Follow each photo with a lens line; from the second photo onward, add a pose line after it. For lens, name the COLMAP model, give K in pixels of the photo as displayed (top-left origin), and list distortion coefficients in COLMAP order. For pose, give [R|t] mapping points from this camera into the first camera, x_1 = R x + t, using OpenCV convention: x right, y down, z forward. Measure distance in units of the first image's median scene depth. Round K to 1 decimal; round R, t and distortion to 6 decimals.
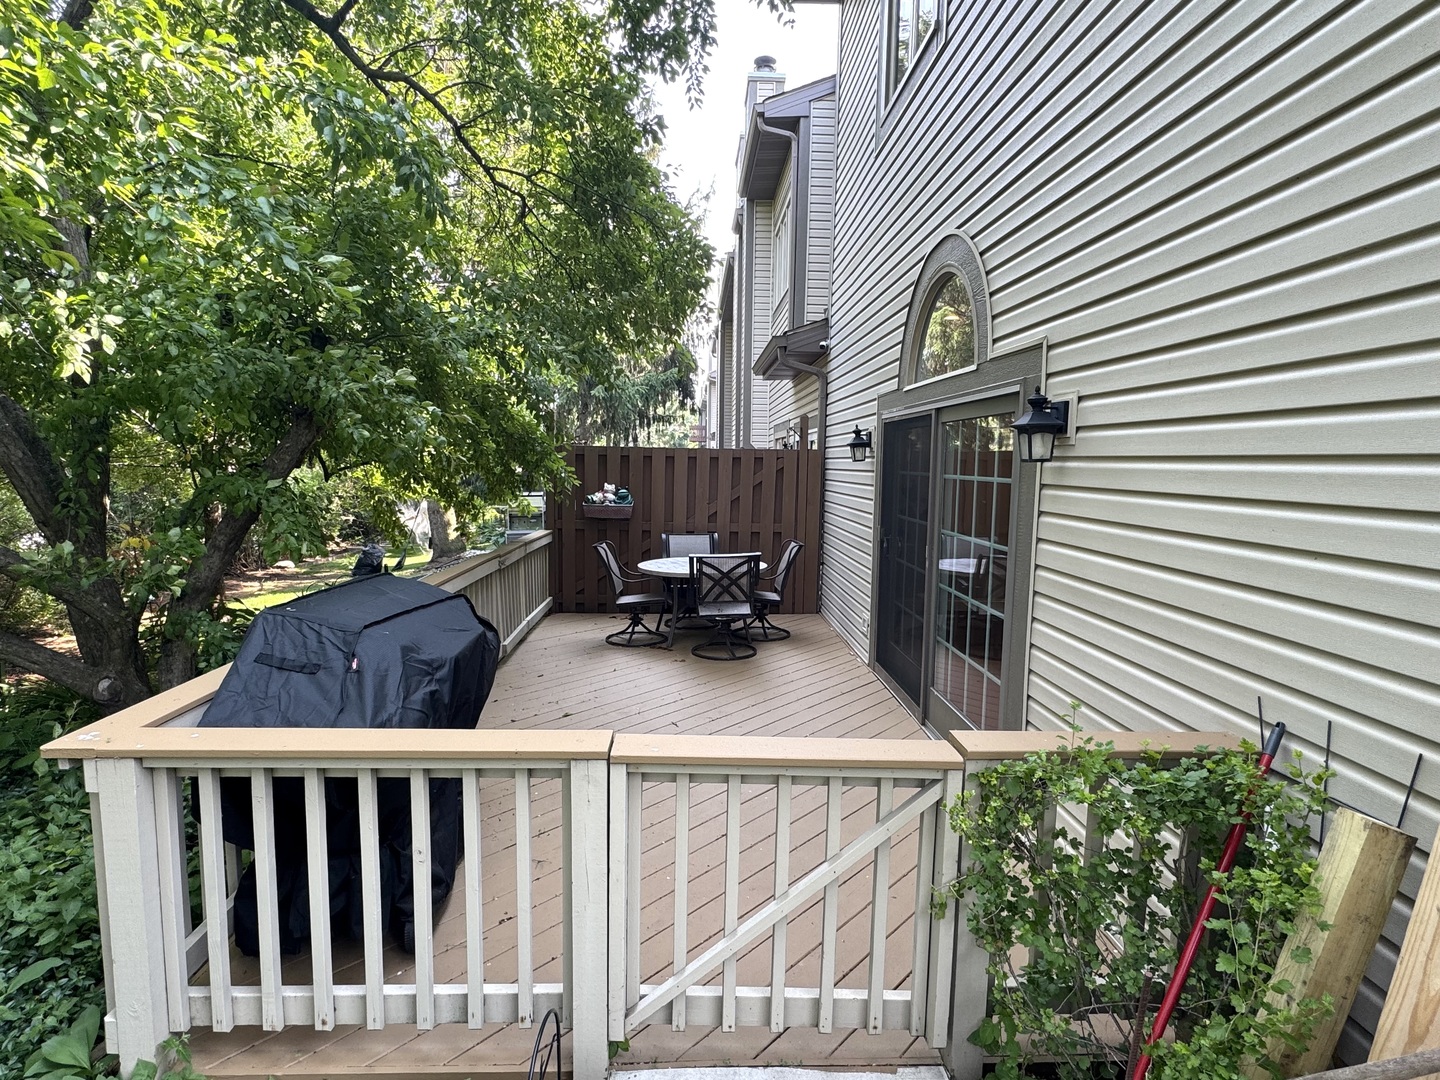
lens RADIAL K [[743.0, 0, 725.5], [0, 743.0, 540.3], [0, 0, 1]] dist [-0.002370, -0.000254]
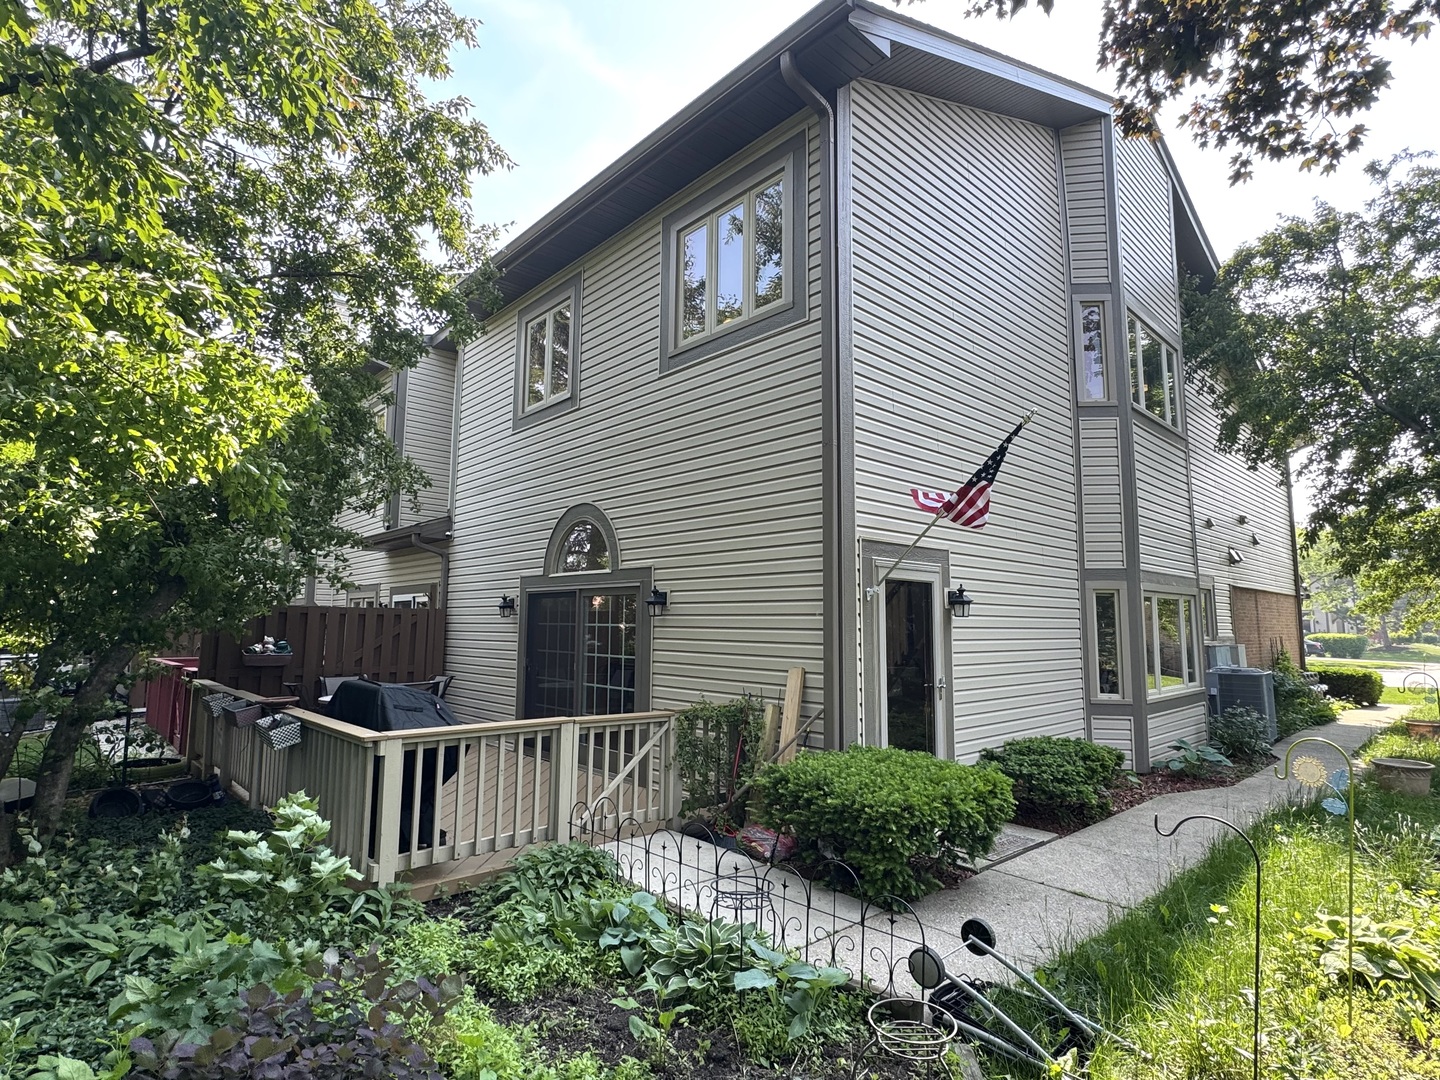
lens RADIAL K [[743.0, 0, 719.0], [0, 743.0, 543.0], [0, 0, 1]] dist [-0.002370, -0.000254]
pose [[0.764583, 0.062741, 0.641465, -0.559467], [0.070872, 0.981031, -0.180428, 0.062988], [-0.640617, 0.183415, 0.745633, -0.554948]]
